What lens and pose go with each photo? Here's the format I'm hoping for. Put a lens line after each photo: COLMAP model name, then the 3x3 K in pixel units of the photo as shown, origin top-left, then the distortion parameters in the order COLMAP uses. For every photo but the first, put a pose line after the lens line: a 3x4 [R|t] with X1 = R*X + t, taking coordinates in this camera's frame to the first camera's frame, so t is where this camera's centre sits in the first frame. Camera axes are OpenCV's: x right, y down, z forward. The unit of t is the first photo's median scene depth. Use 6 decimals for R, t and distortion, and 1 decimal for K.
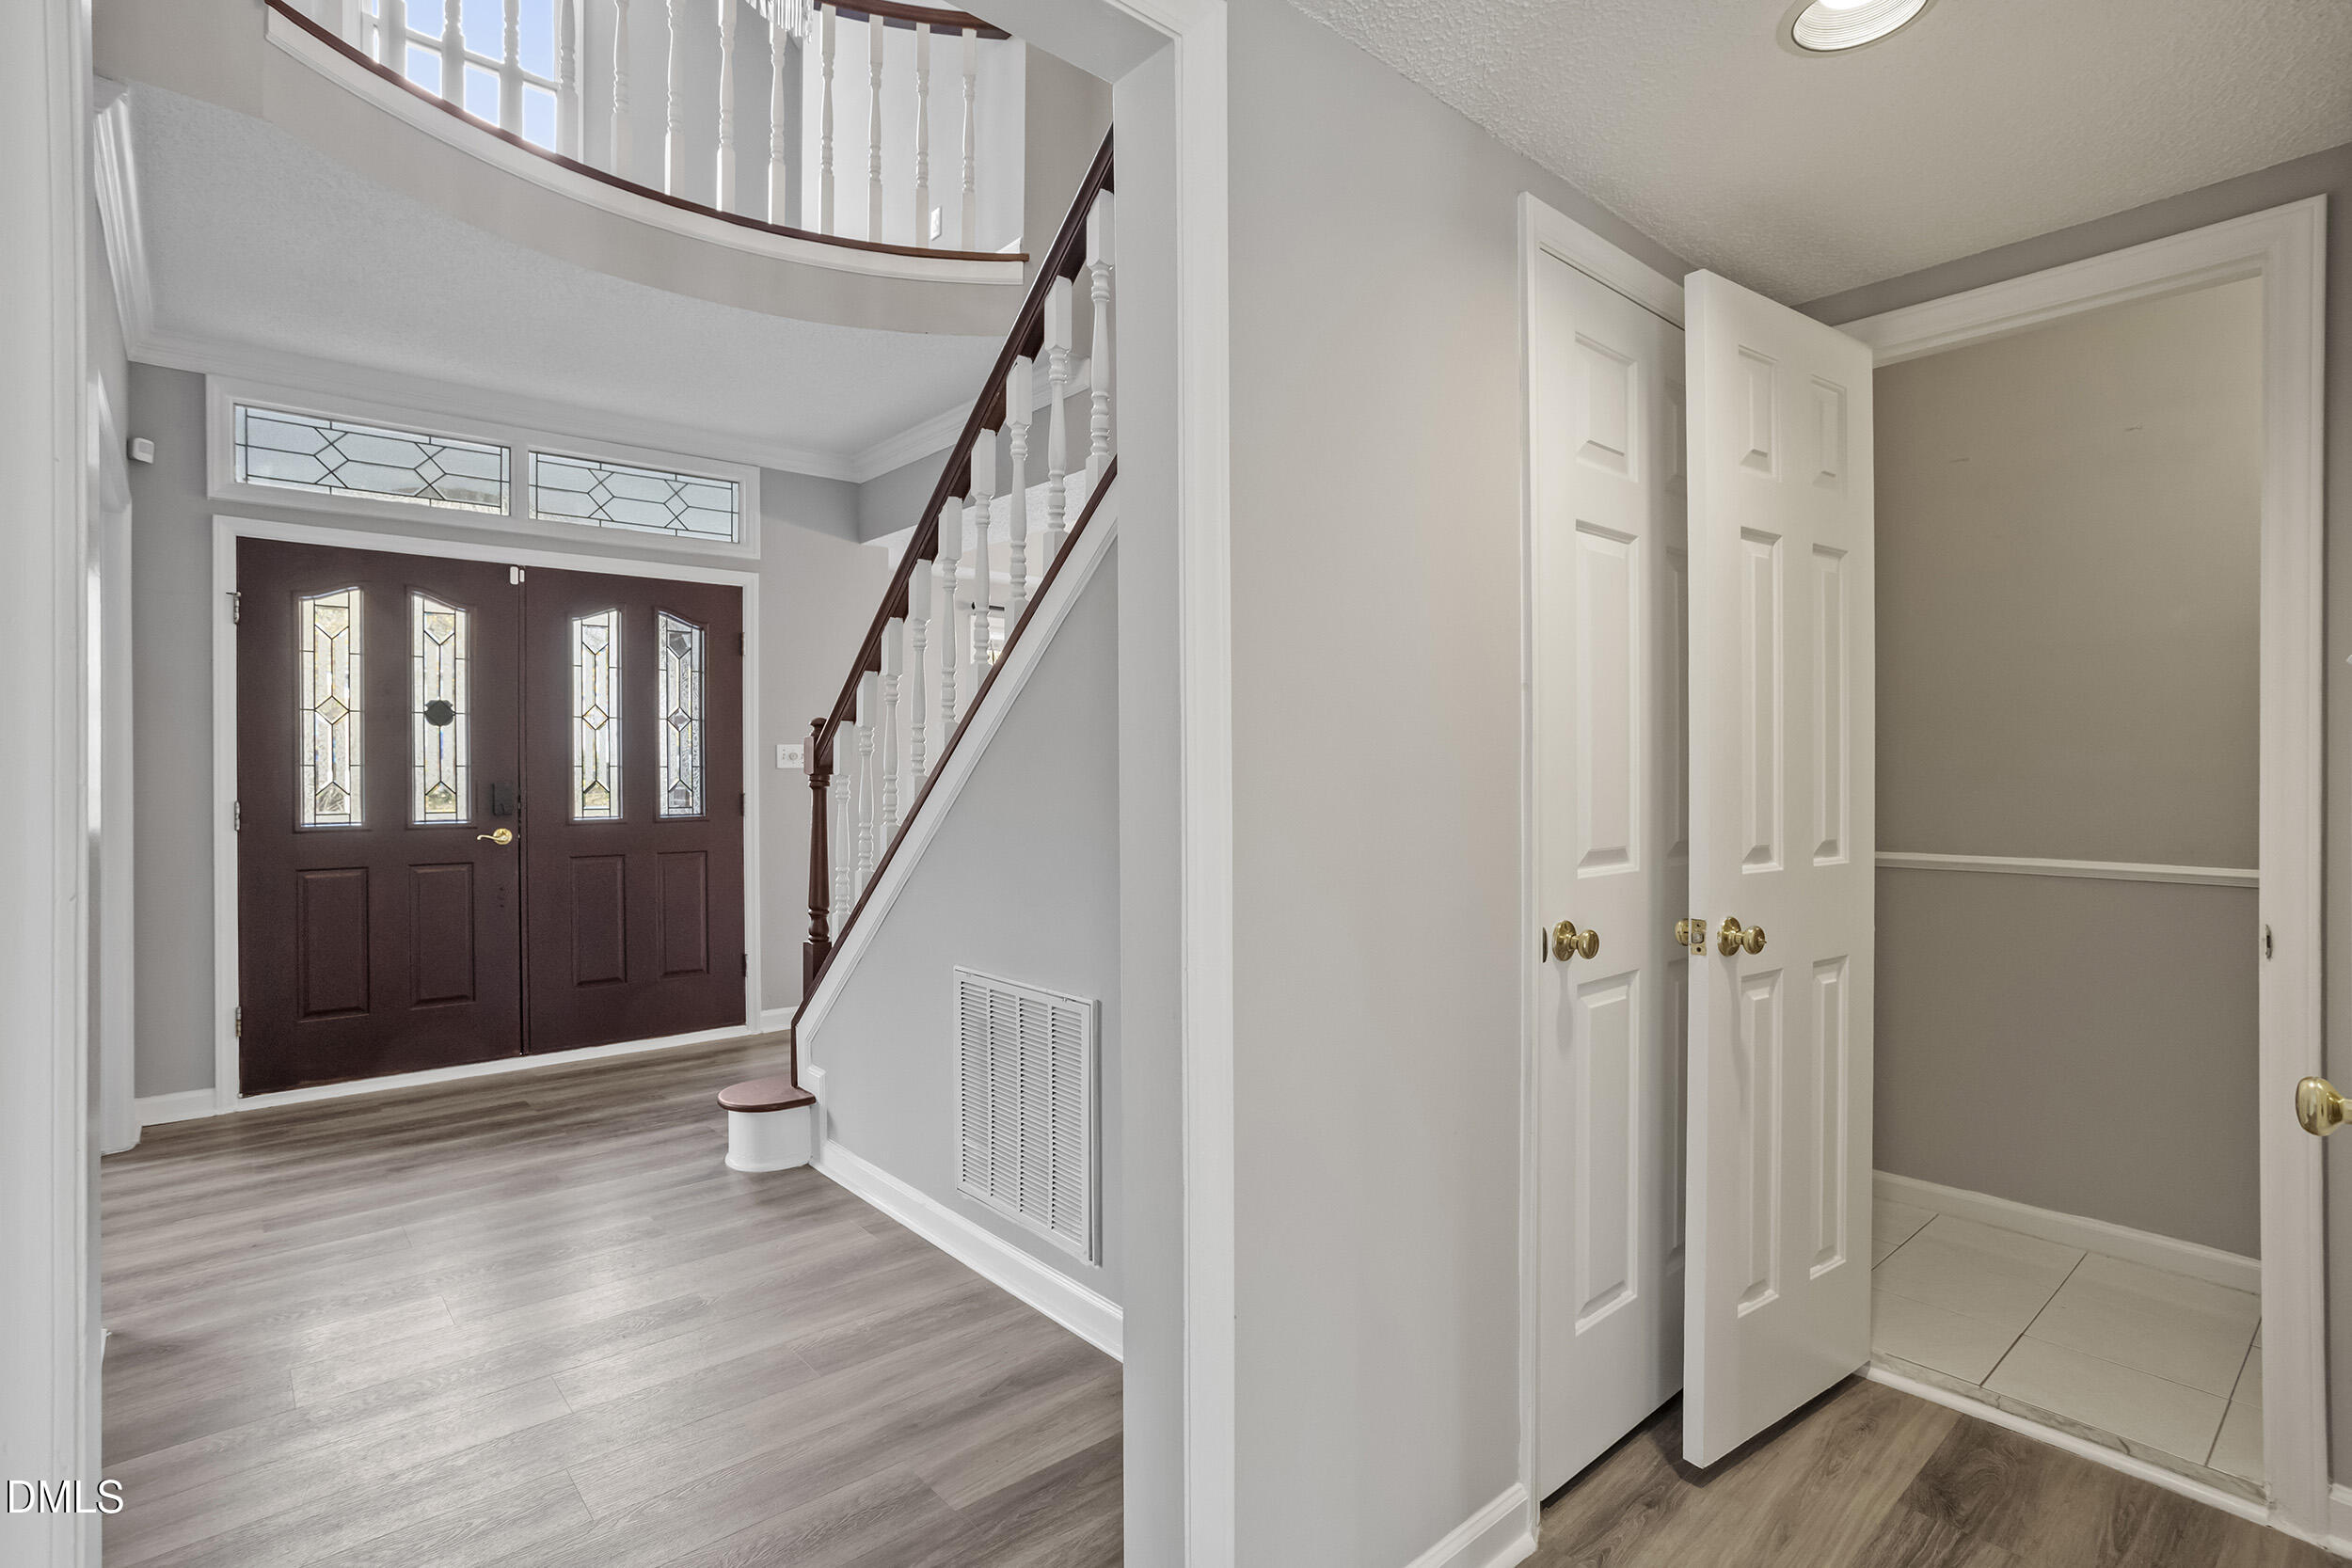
lens RADIAL K [[1132.9, 0, 1177.5], [0, 1132.9, 779.5], [0, 0, 1]] dist [-0.001528, 0.000483]
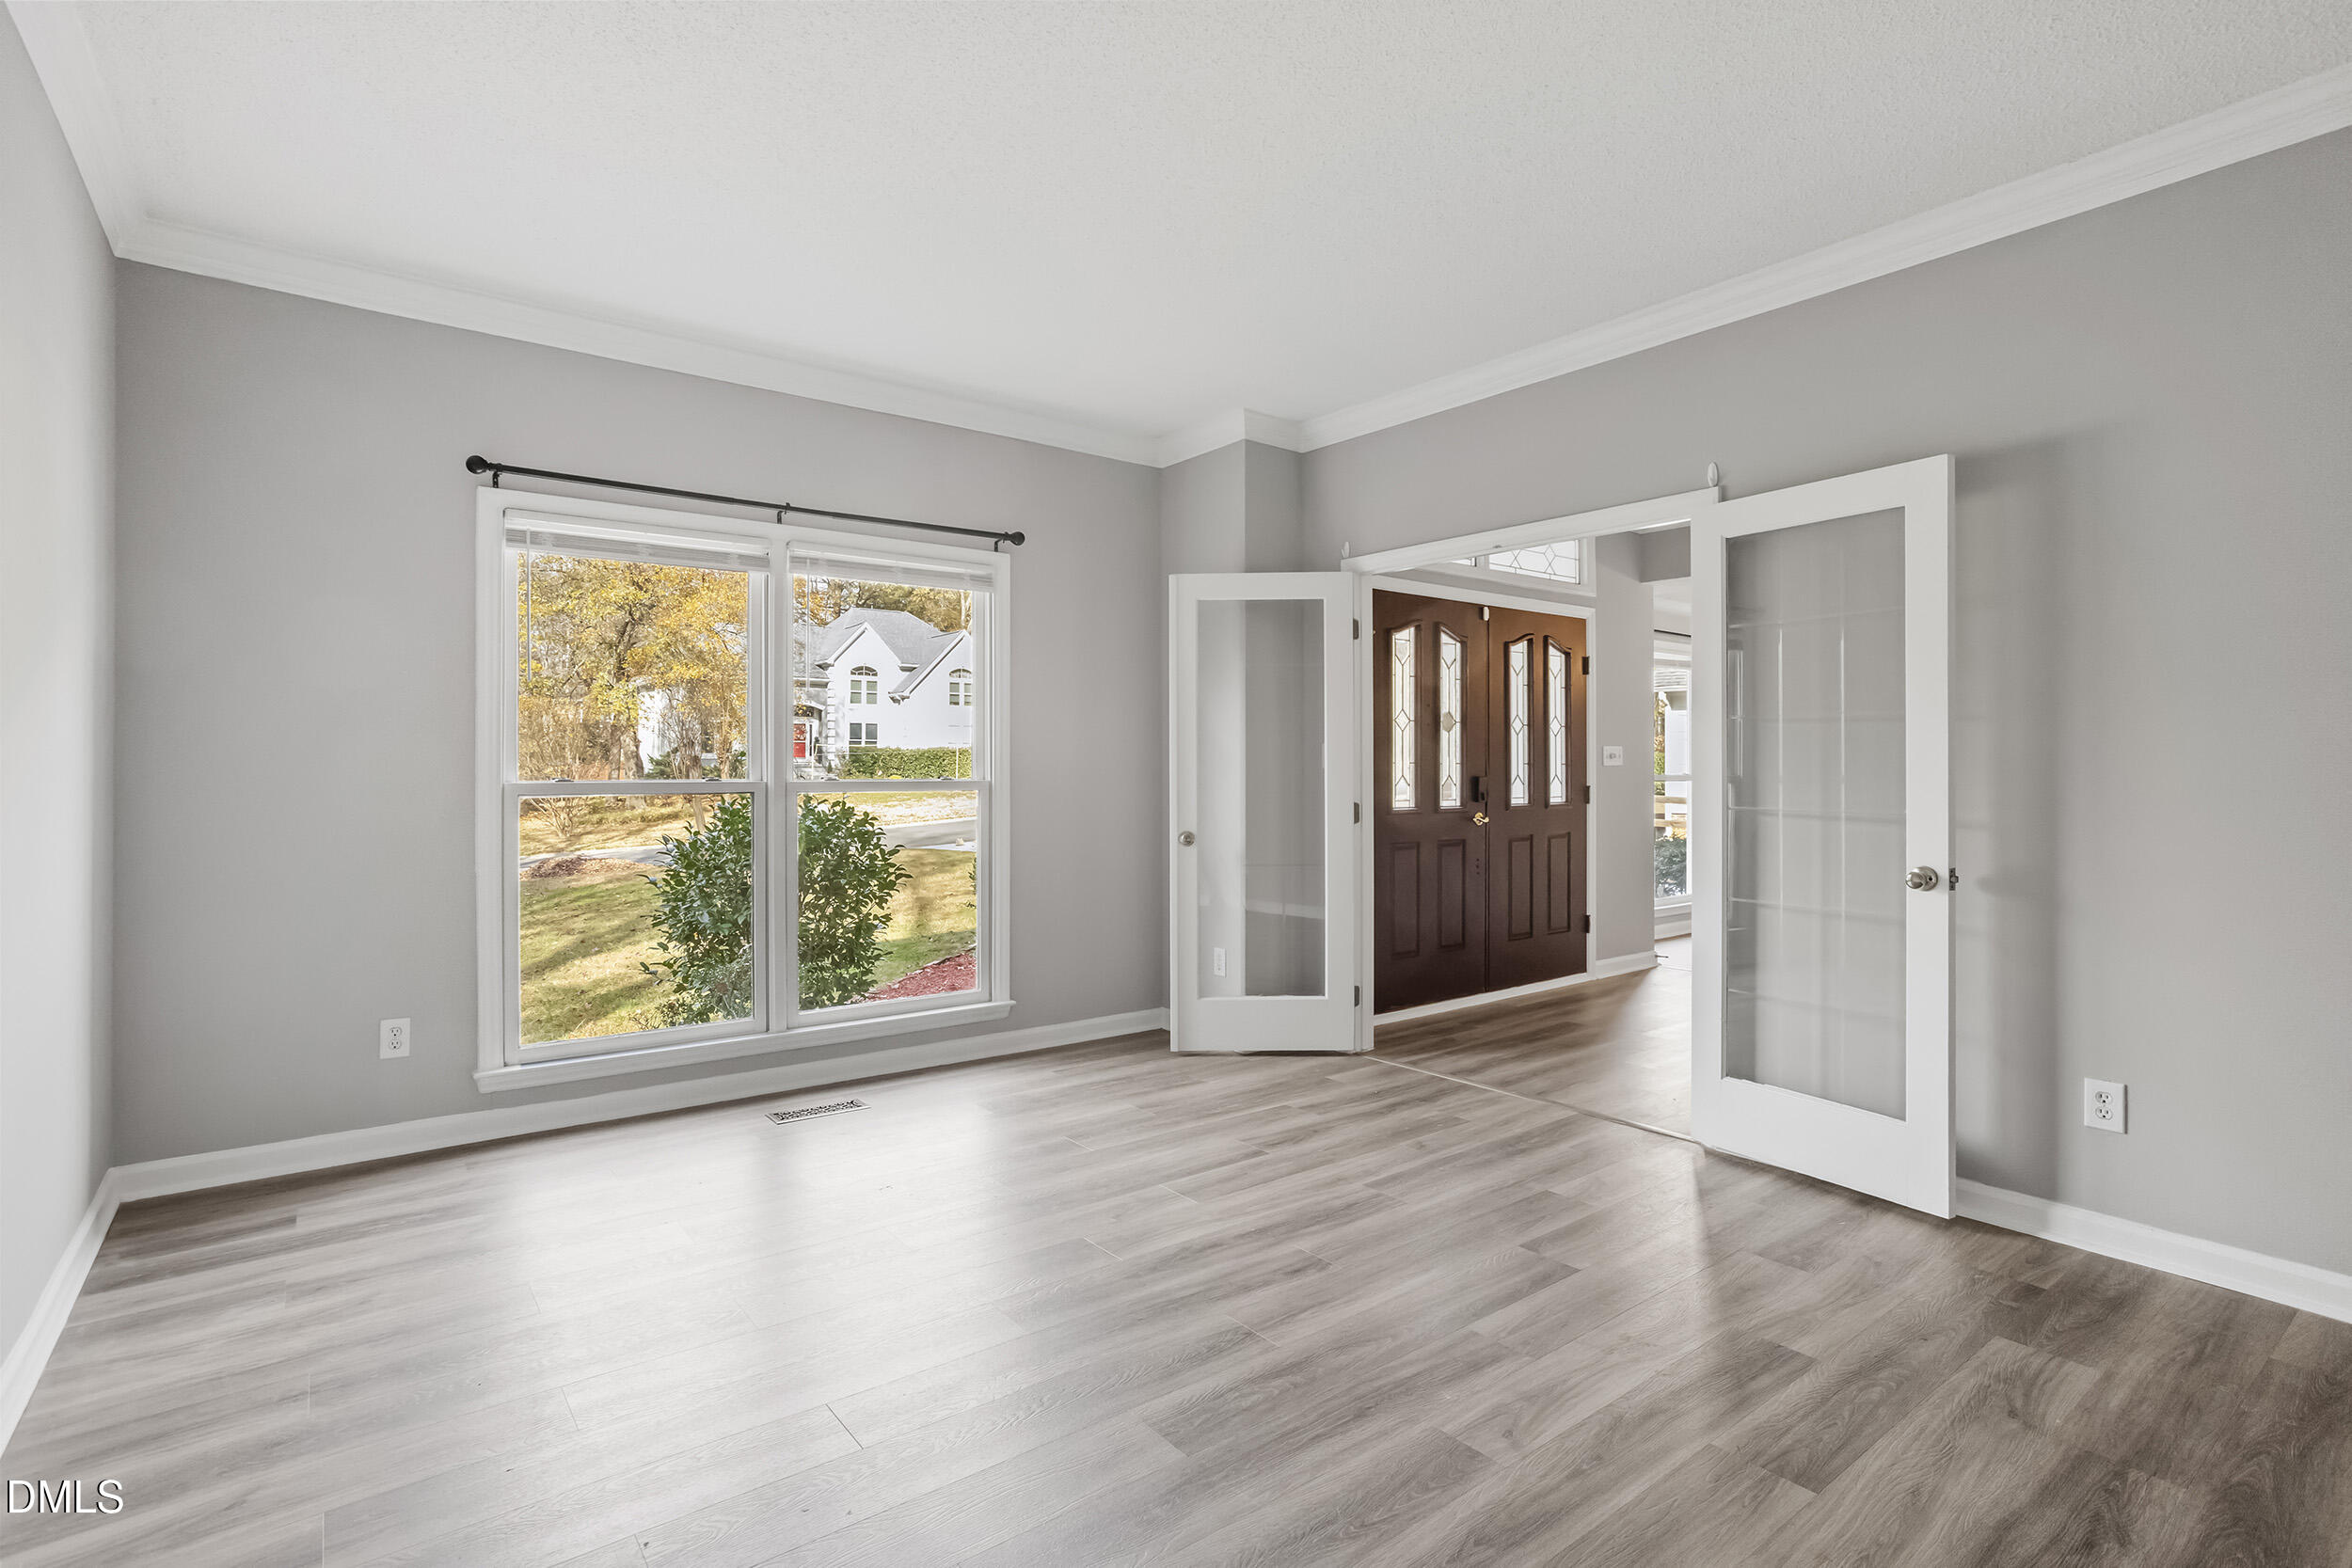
lens RADIAL K [[1132.9, 0, 1151.7], [0, 1132.9, 790.1], [0, 0, 1]] dist [-0.001528, 0.000483]
pose [[0.998980, -0.004773, -0.044912, -0.903967], [0.004863, 0.999986, 0.001896, 0.013760], [0.044903, -0.002113, 0.998989, -0.289715]]
